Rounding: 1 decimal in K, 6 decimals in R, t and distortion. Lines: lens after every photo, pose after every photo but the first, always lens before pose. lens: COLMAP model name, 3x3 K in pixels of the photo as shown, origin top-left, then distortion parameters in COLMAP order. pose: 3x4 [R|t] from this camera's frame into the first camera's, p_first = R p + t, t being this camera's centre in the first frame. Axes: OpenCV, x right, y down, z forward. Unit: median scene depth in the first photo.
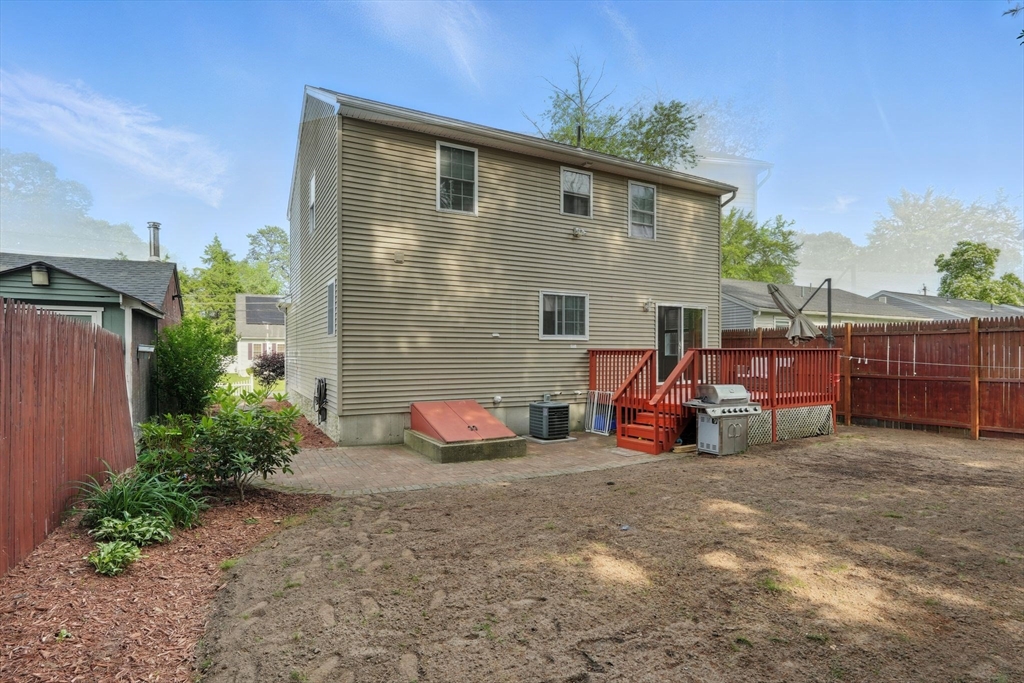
lens RADIAL K [[471.5, 0, 512.0], [0, 471.5, 341.5], [0, 0, 1]] dist [0.000312, 0.000687]
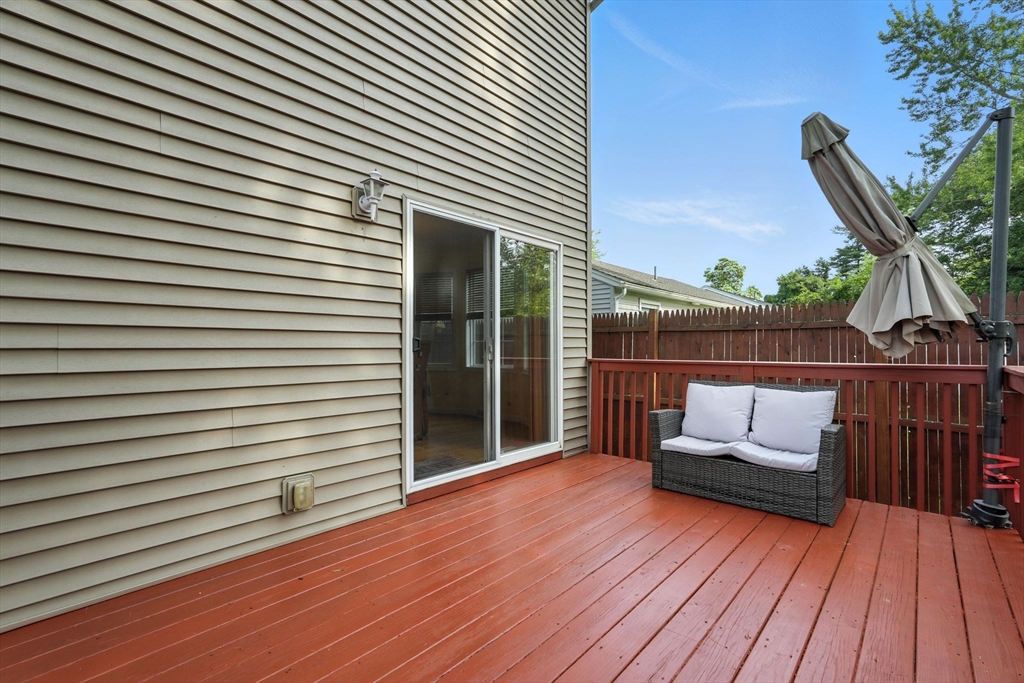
lens RADIAL K [[472.8, 0, 515.1], [0, 472.8, 345.3], [0, 0, 1]] dist [-0.001383, 0.009839]
pose [[0.935431, -0.001909, 0.353504, 0.319050], [-0.003211, 0.999898, 0.013897, 0.001442], [-0.353494, -0.014134, 0.935330, 0.851838]]
